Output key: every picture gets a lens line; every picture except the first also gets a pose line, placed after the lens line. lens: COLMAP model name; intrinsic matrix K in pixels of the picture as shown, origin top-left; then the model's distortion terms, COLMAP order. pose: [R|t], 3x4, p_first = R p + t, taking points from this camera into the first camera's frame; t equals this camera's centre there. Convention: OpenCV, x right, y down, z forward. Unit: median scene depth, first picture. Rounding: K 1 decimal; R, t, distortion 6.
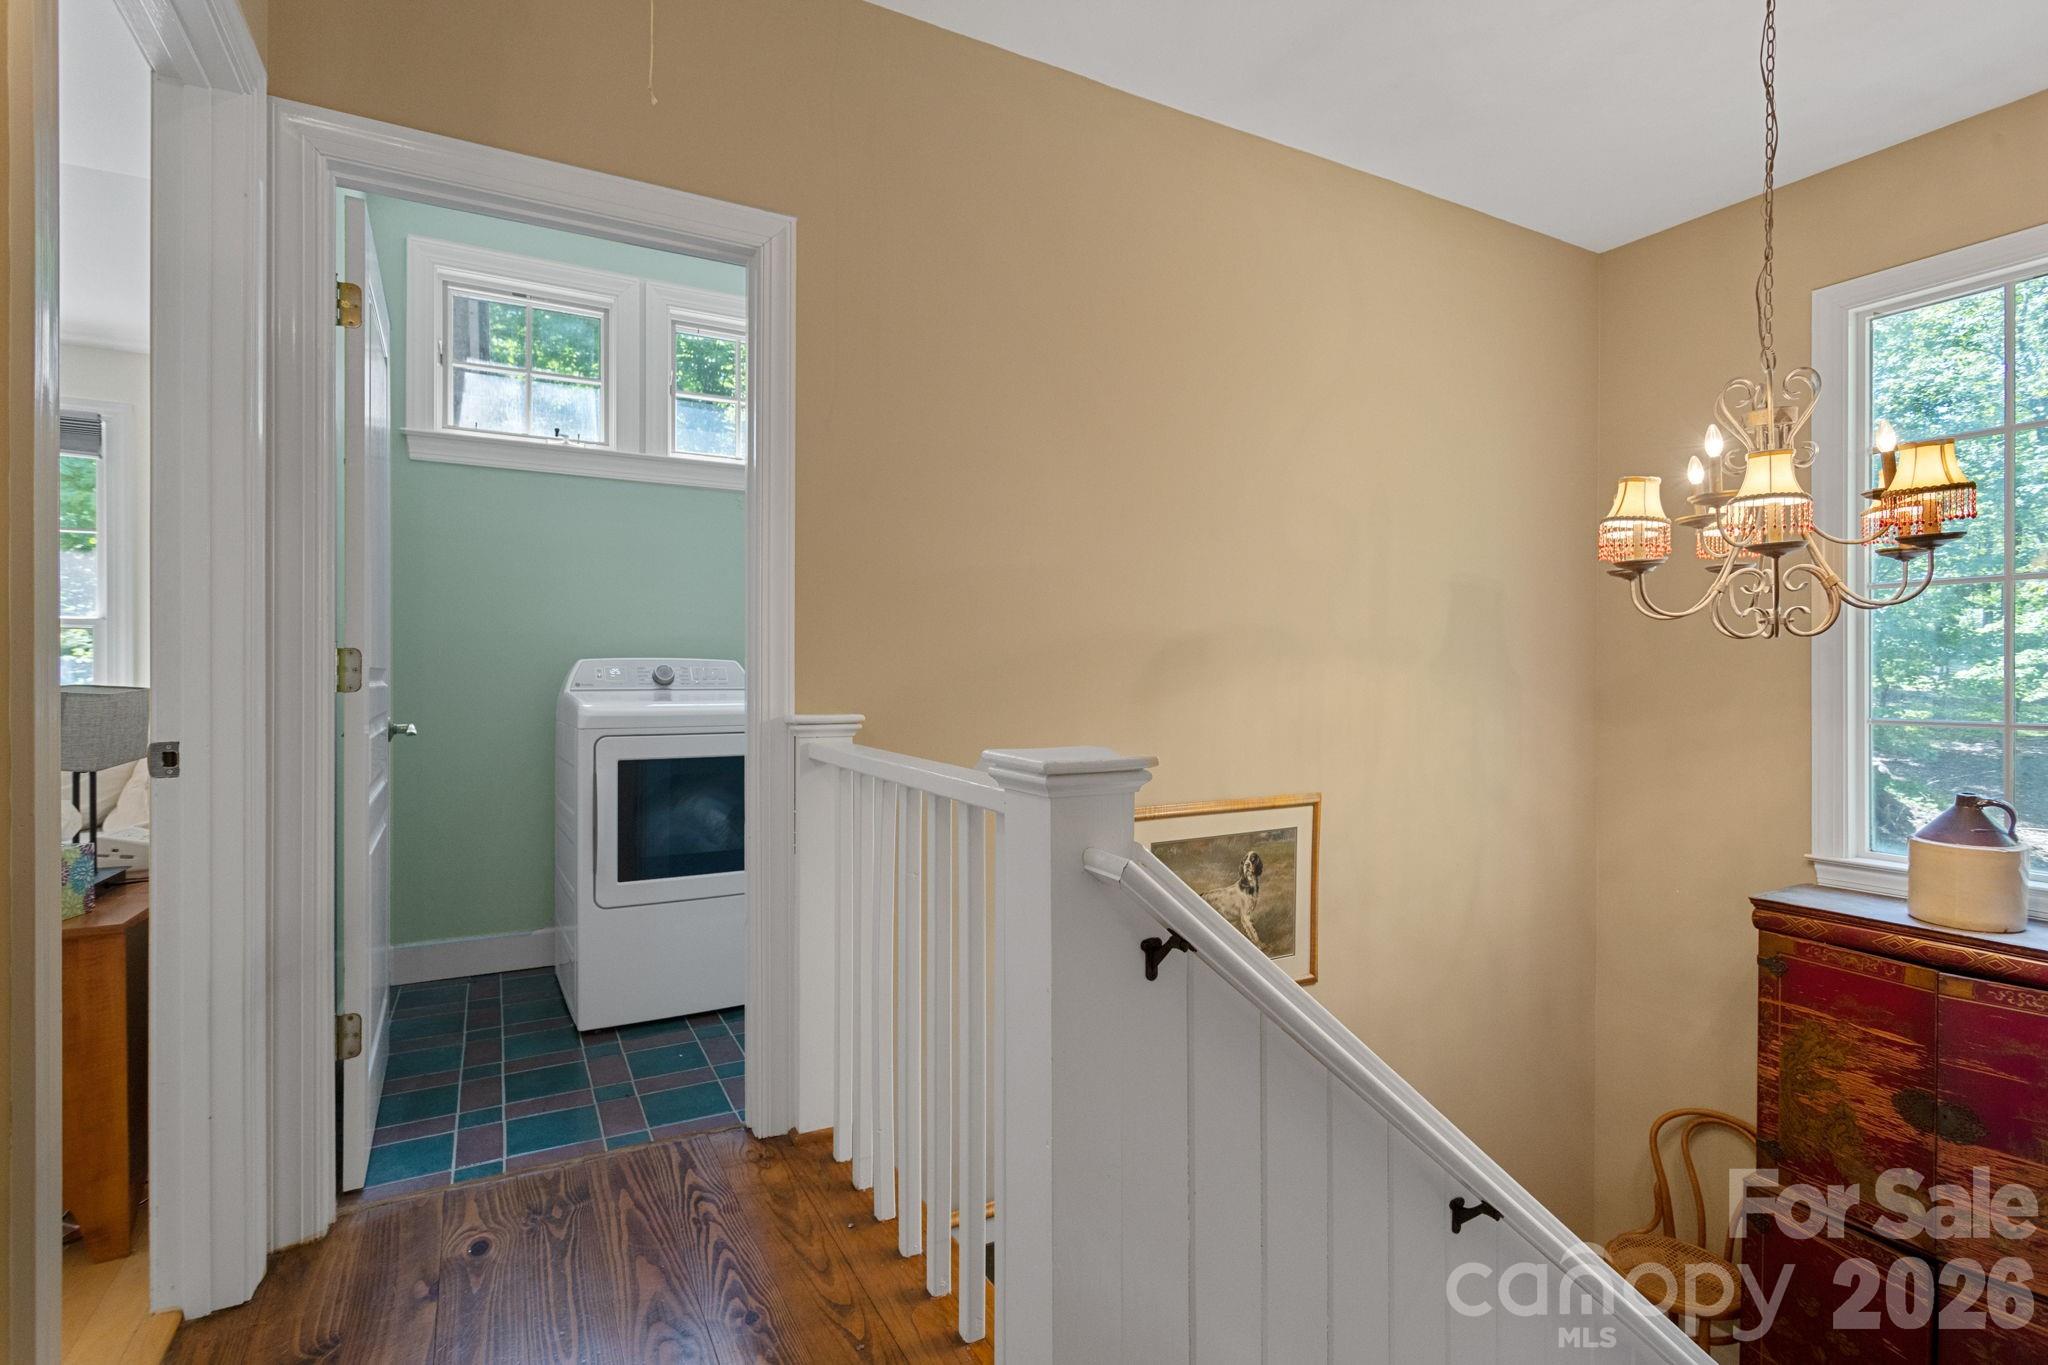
lens RADIAL K [[1100.2, 0, 1020.1], [0, 1100.2, 689.6], [0, 0, 1]] dist [-0.001965, -0.000712]
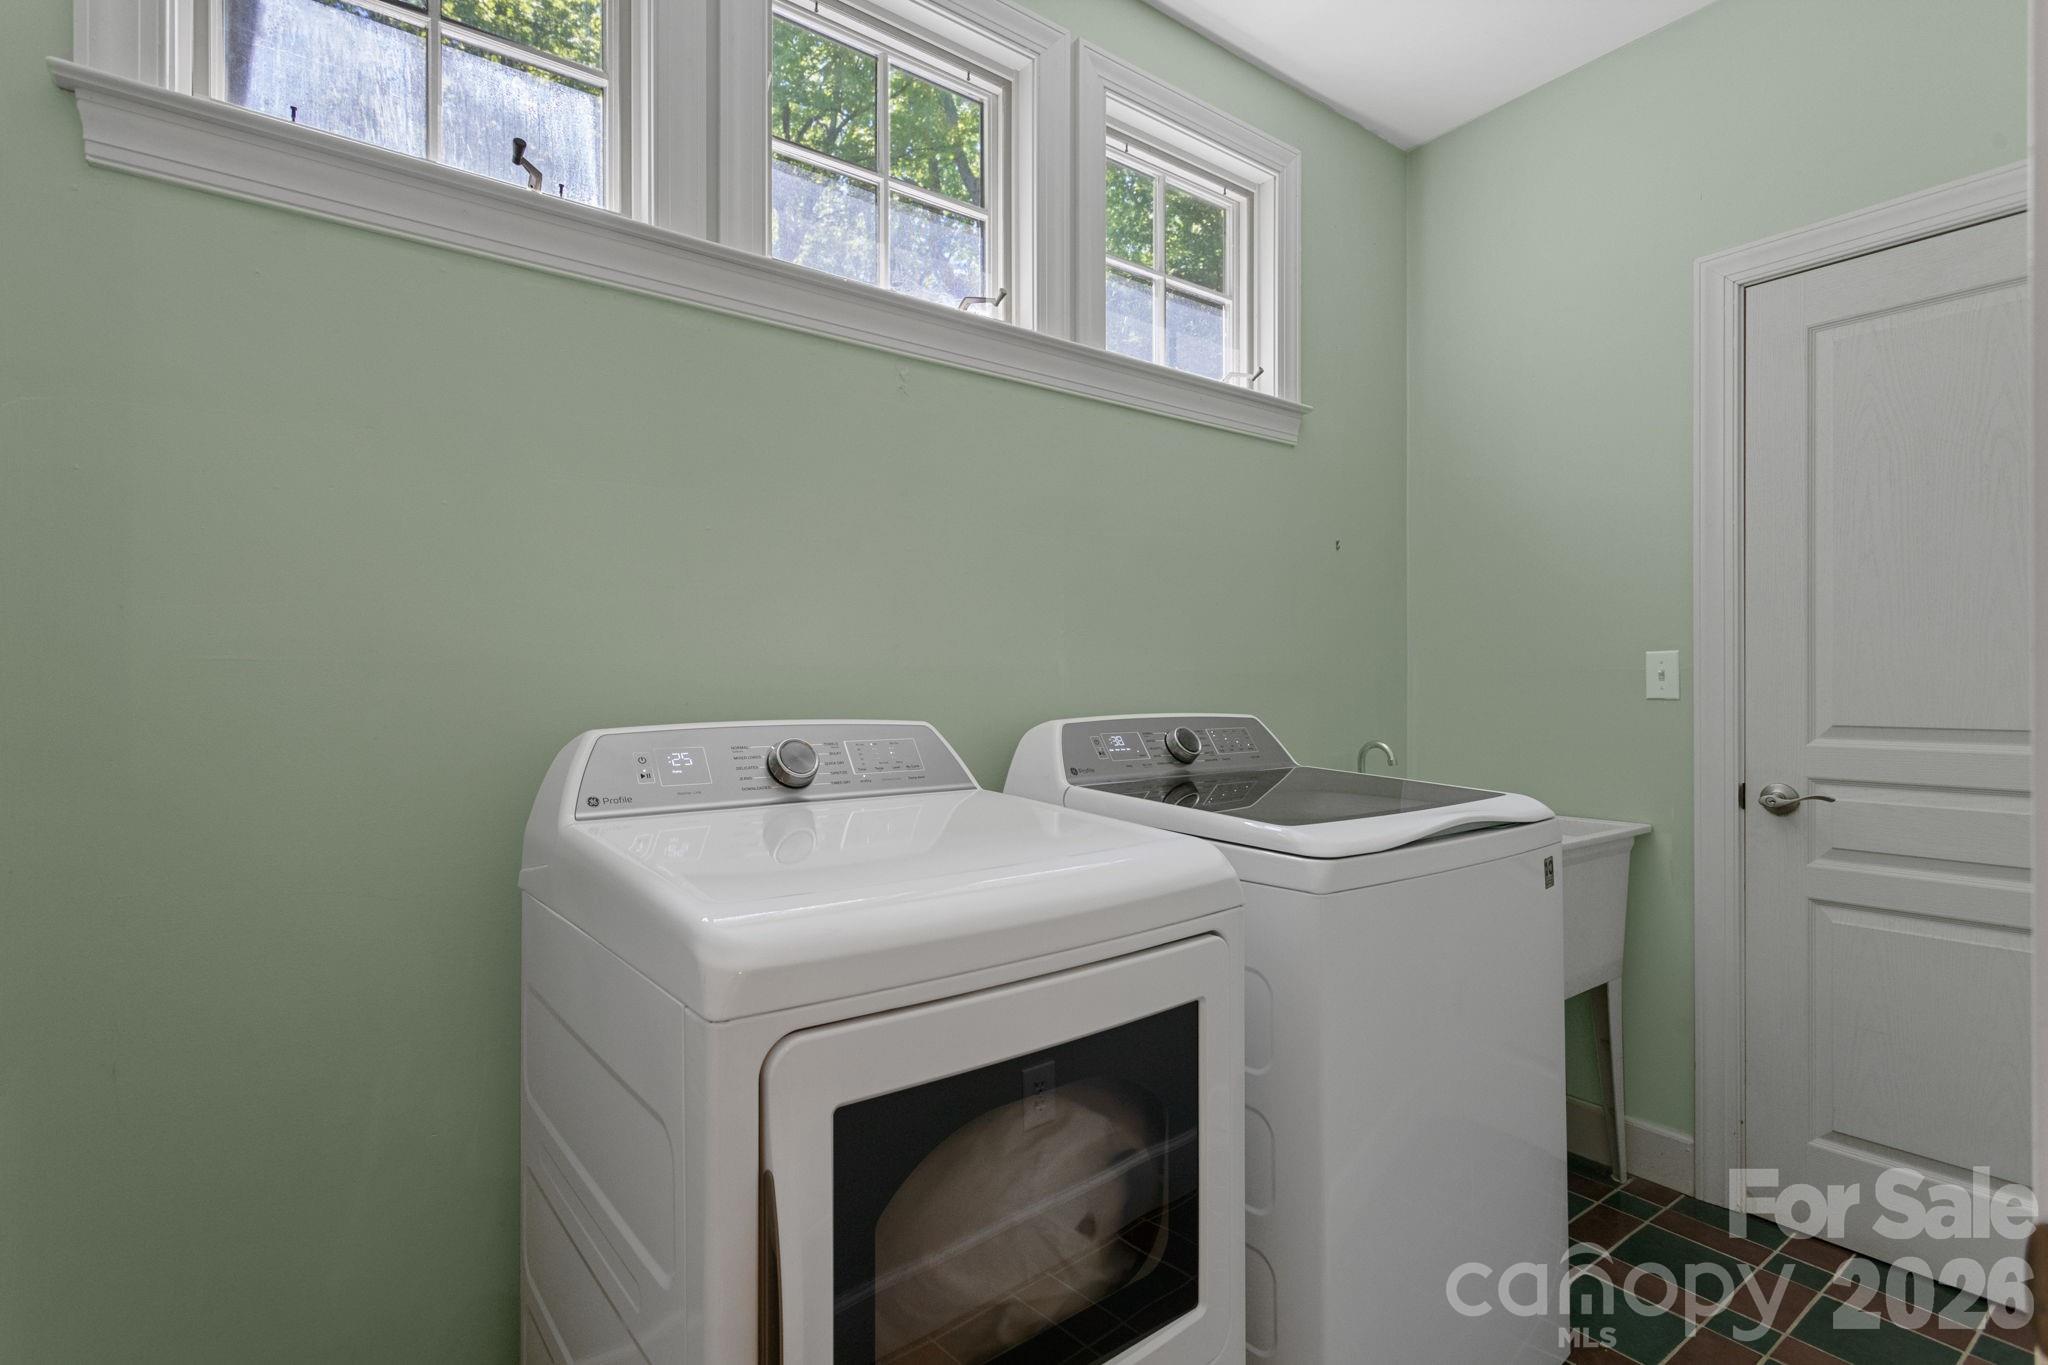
lens RADIAL K [[1029.8, 0, 1024.0], [0, 1029.8, 685.3], [0, 0, 1]] dist [-0.016157, 0.000112]
pose [[0.985219, -0.002907, 0.171277, -0.304731], [0.006488, 0.999772, -0.020352, -0.032746], [-0.171179, 0.021163, 0.985013, 0.612217]]
